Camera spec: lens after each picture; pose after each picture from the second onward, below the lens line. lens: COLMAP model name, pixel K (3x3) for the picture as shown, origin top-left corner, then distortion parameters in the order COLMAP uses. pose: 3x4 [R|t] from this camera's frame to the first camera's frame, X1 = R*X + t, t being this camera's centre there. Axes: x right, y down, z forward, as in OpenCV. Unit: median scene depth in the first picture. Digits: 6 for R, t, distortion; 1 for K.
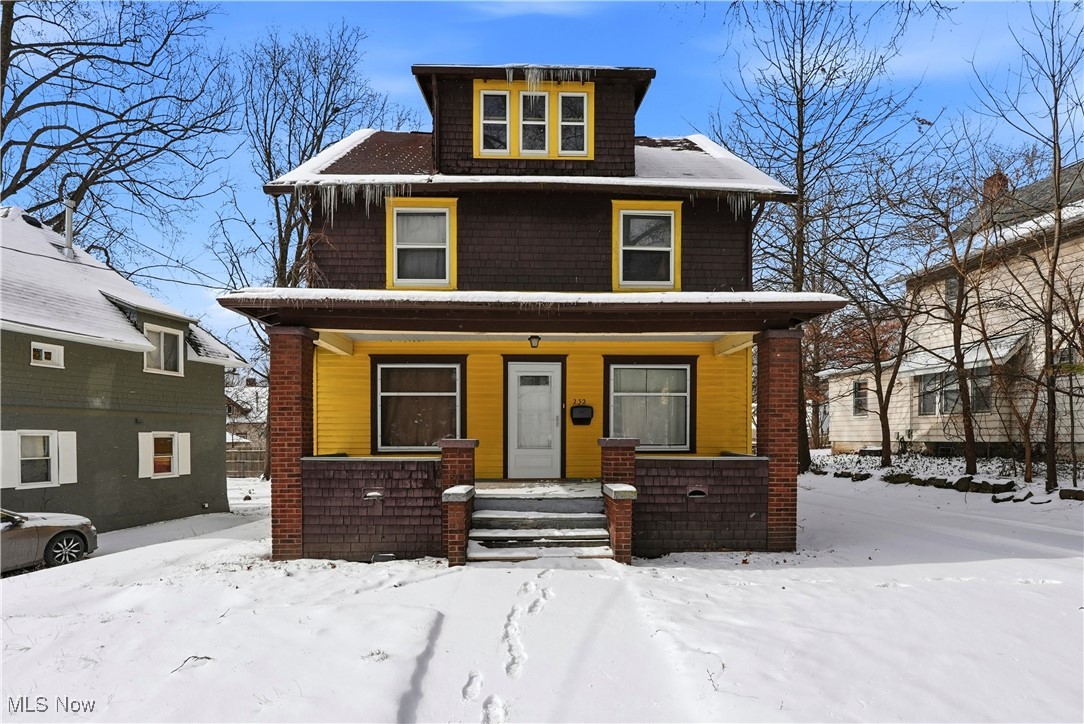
lens RADIAL K [[500.3, 0, 588.5], [0, 500.3, 441.6], [0, 0, 1]] dist [-0.010374, 0.002792]
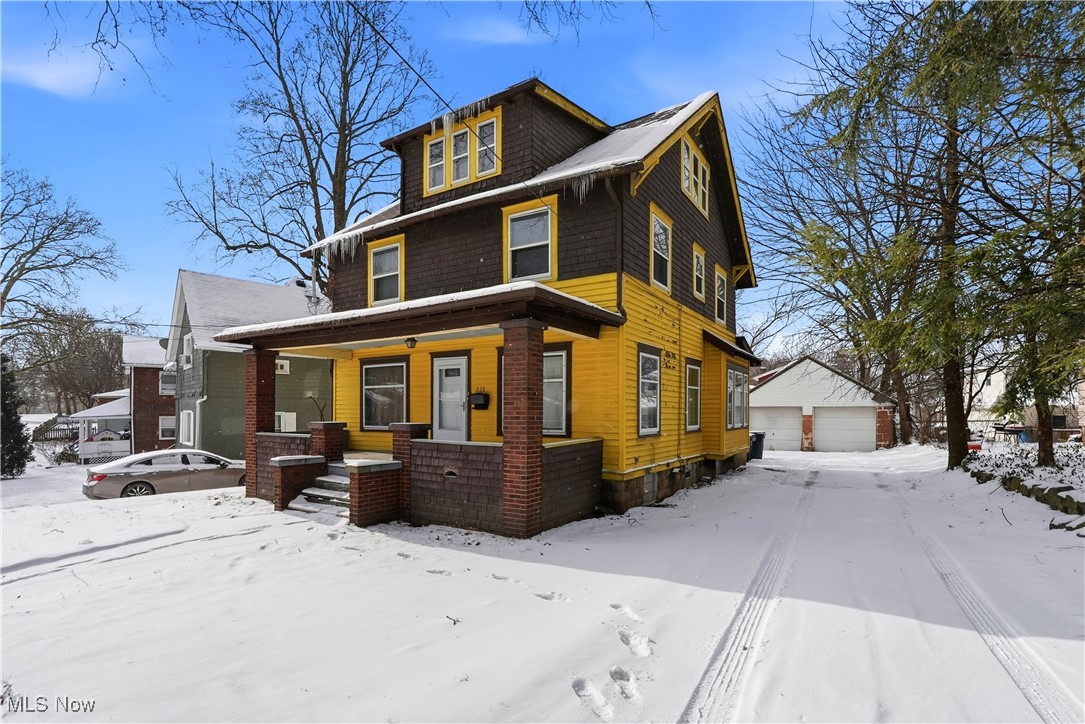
lens RADIAL K [[500.7, 0, 558.9], [0, 500.7, 409.4], [0, 0, 1]] dist [-0.010374, 0.002792]
pose [[0.839918, 0.000120, -0.542713, 0.757017], [-0.010536, 0.999815, -0.016085, -0.018398], [0.542611, 0.019228, 0.839764, 0.142272]]
